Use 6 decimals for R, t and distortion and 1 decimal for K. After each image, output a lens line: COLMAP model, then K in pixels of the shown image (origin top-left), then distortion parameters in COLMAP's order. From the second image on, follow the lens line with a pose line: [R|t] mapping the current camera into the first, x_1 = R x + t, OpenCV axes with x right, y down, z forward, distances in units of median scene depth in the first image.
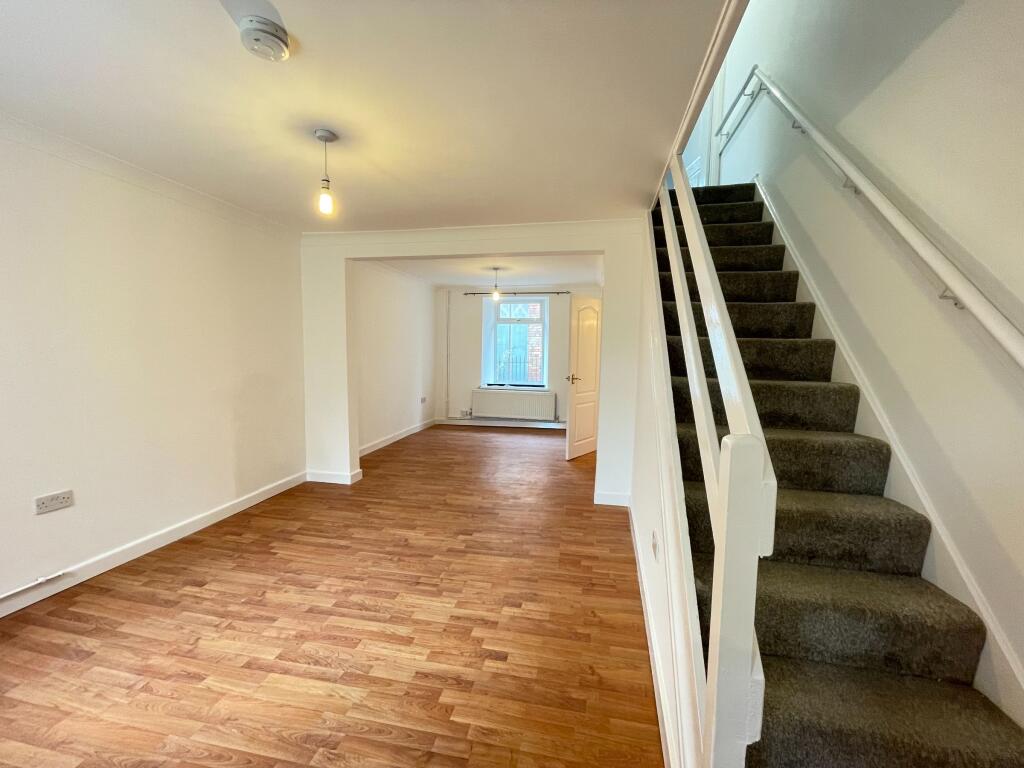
lens RADIAL K [[409.4, 0, 513.3], [0, 409.4, 383.1], [0, 0, 1]] dist [-0.000716, -0.000342]
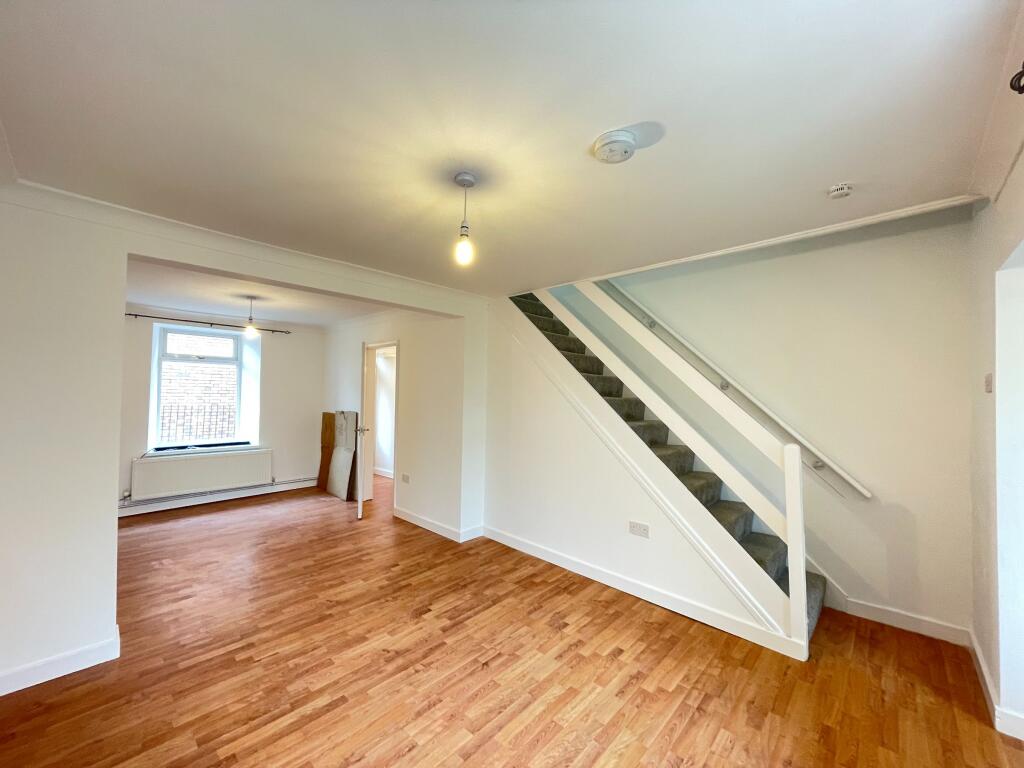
lens RADIAL K [[409.4, 0, 509.5], [0, 409.4, 384.9], [0, 0, 1]] dist [-0.000716, -0.000342]
pose [[0.532843, 0.013143, 0.846112, -0.929082], [0.062985, 0.996490, -0.055145, -0.080715], [-0.843867, 0.082676, 0.530145, 0.383447]]
